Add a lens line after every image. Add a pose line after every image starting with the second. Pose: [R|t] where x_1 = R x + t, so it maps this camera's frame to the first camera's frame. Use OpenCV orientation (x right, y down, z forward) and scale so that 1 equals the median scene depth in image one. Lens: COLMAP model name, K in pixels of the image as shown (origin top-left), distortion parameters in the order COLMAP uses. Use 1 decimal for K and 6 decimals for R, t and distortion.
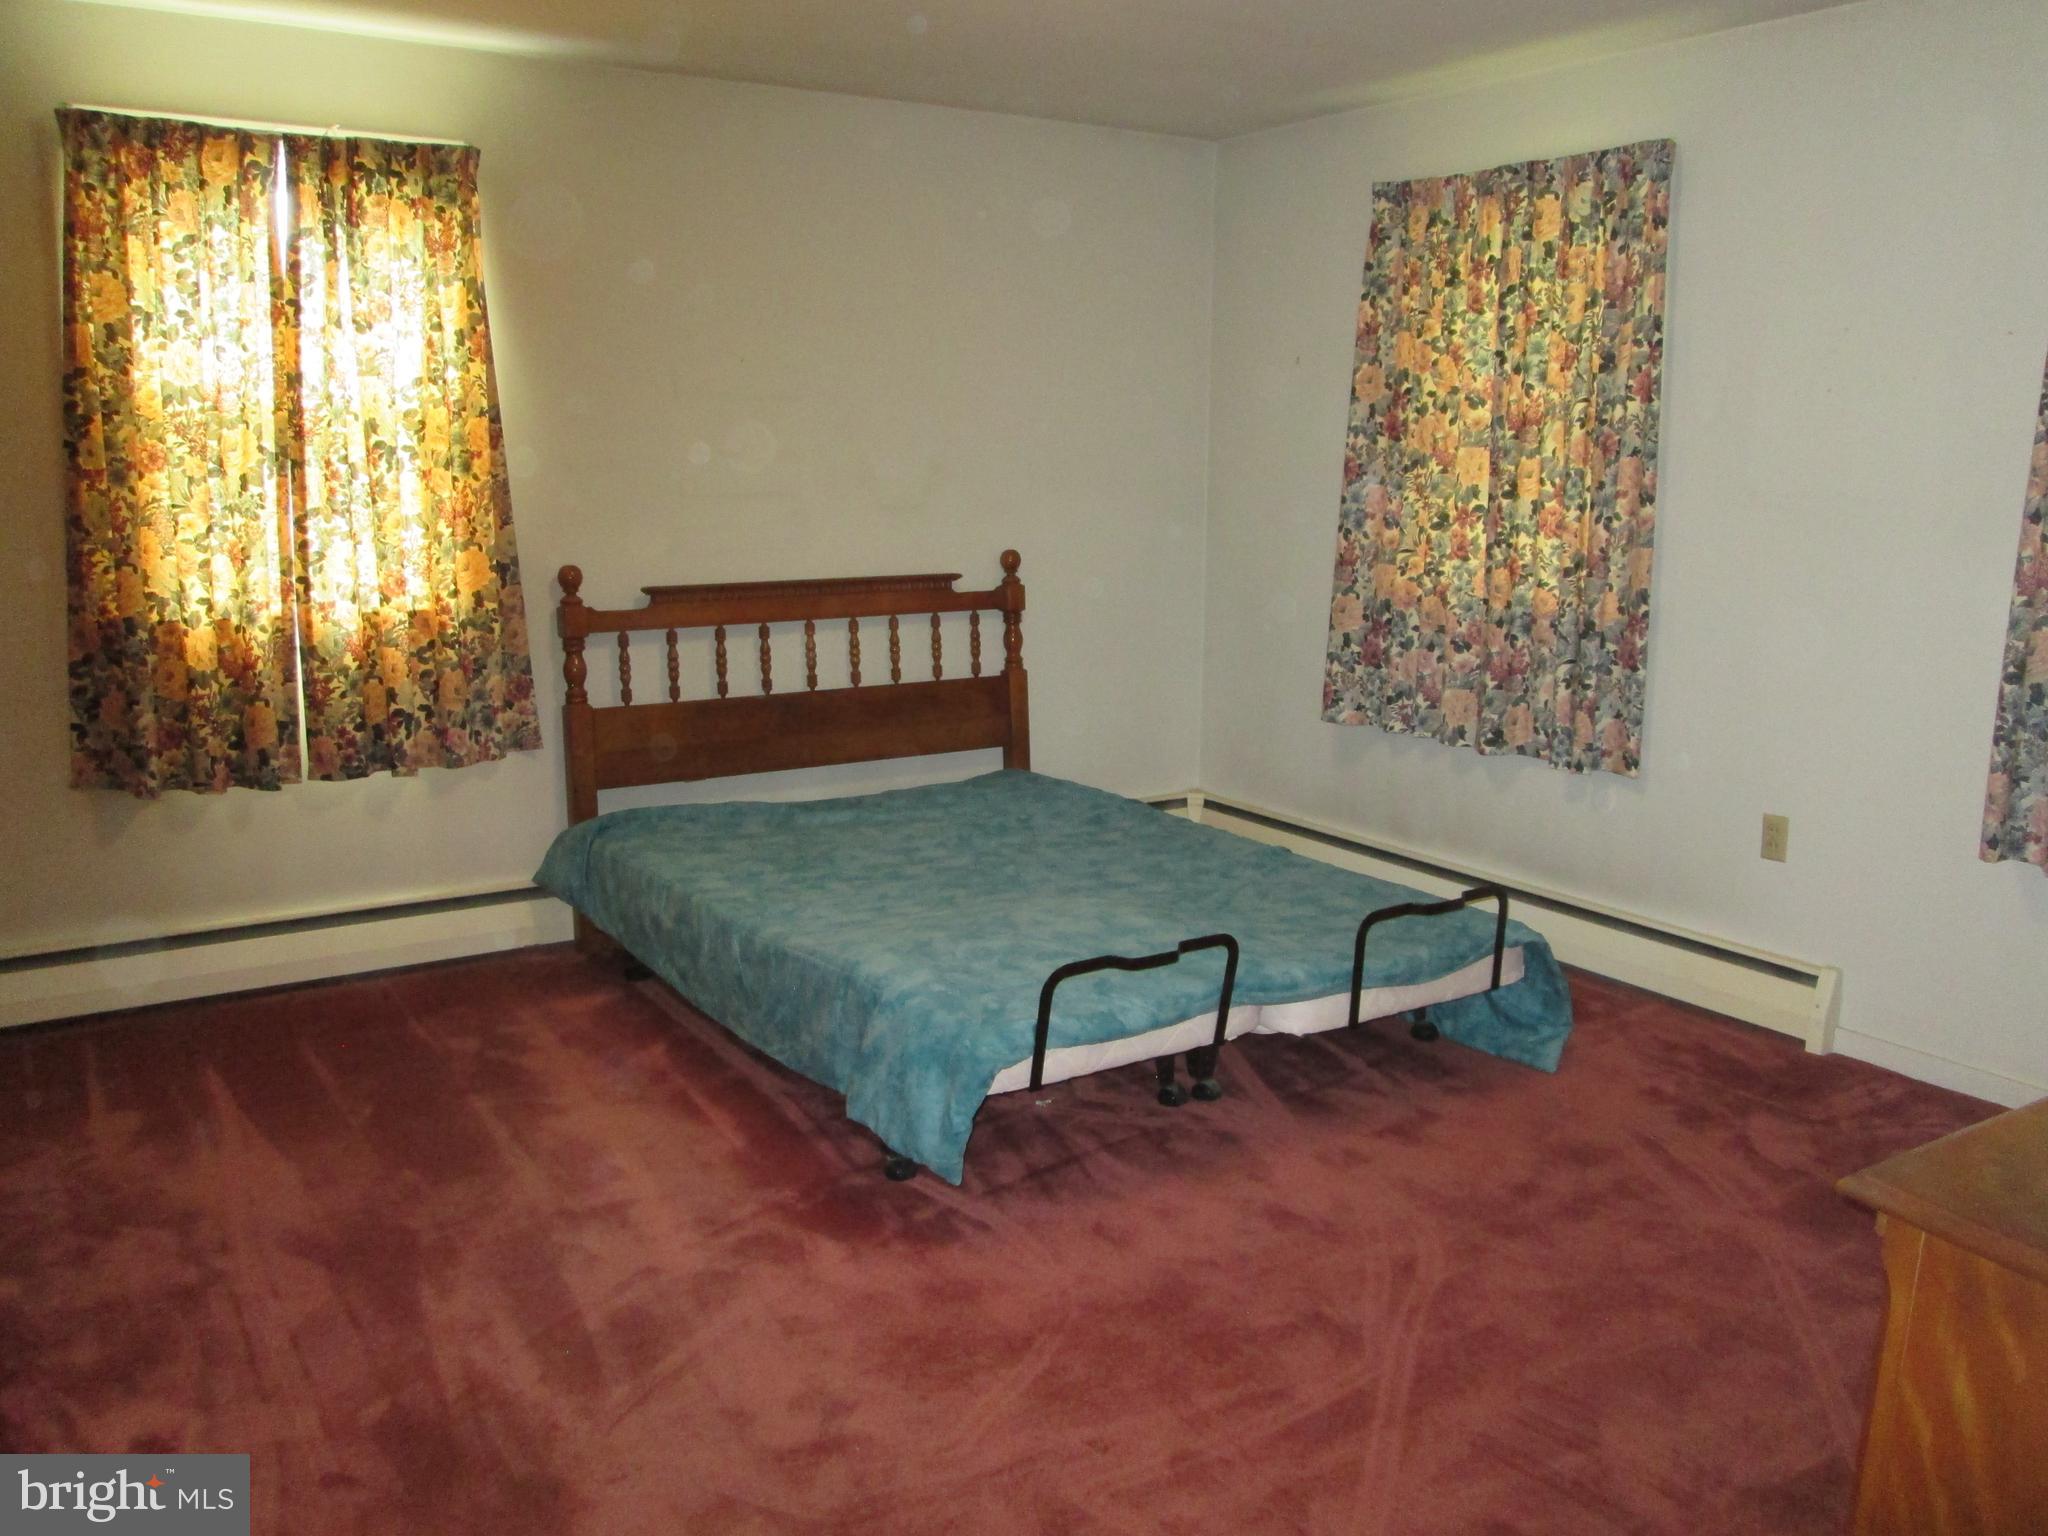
lens RADIAL K [[1688.7, 0, 1035.7], [0, 1688.7, 761.8], [0, 0, 1]] dist [-0.060931, 0.030807]
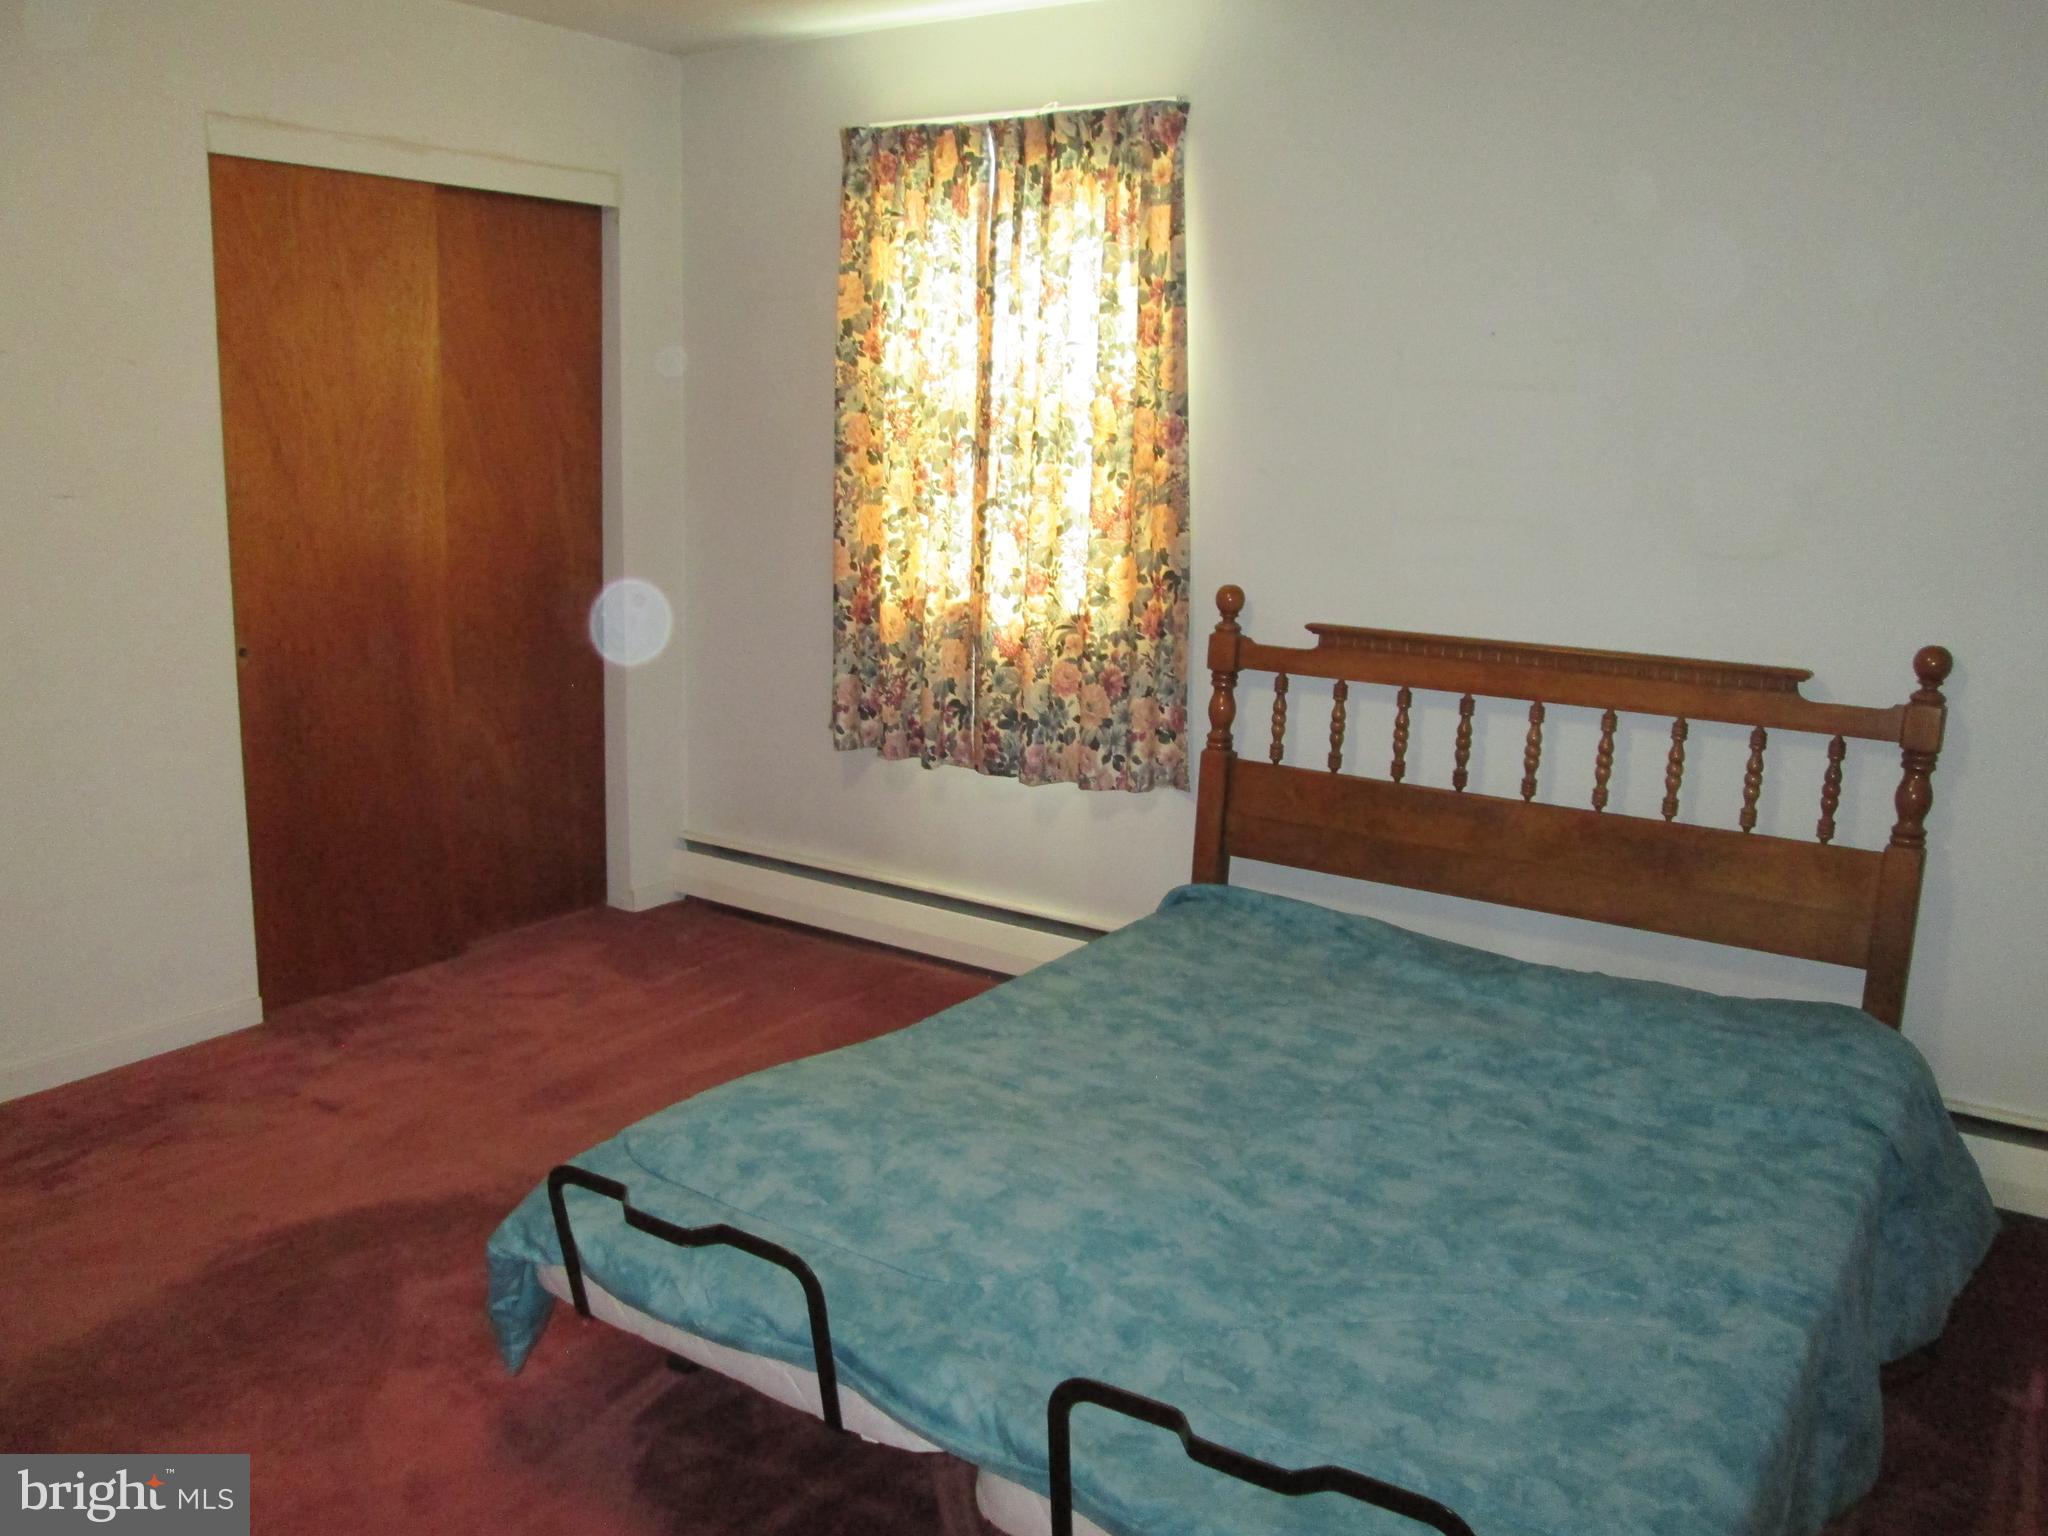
lens RADIAL K [[1688.7, 0, 1018.0], [0, 1688.7, 782.0], [0, 0, 1]] dist [-0.060931, 0.030807]
pose [[0.380272, 0.186717, -0.905831, 0.507730], [-0.202165, 0.972506, 0.115591, -0.105787], [0.902509, 0.139172, 0.407564, 0.624623]]
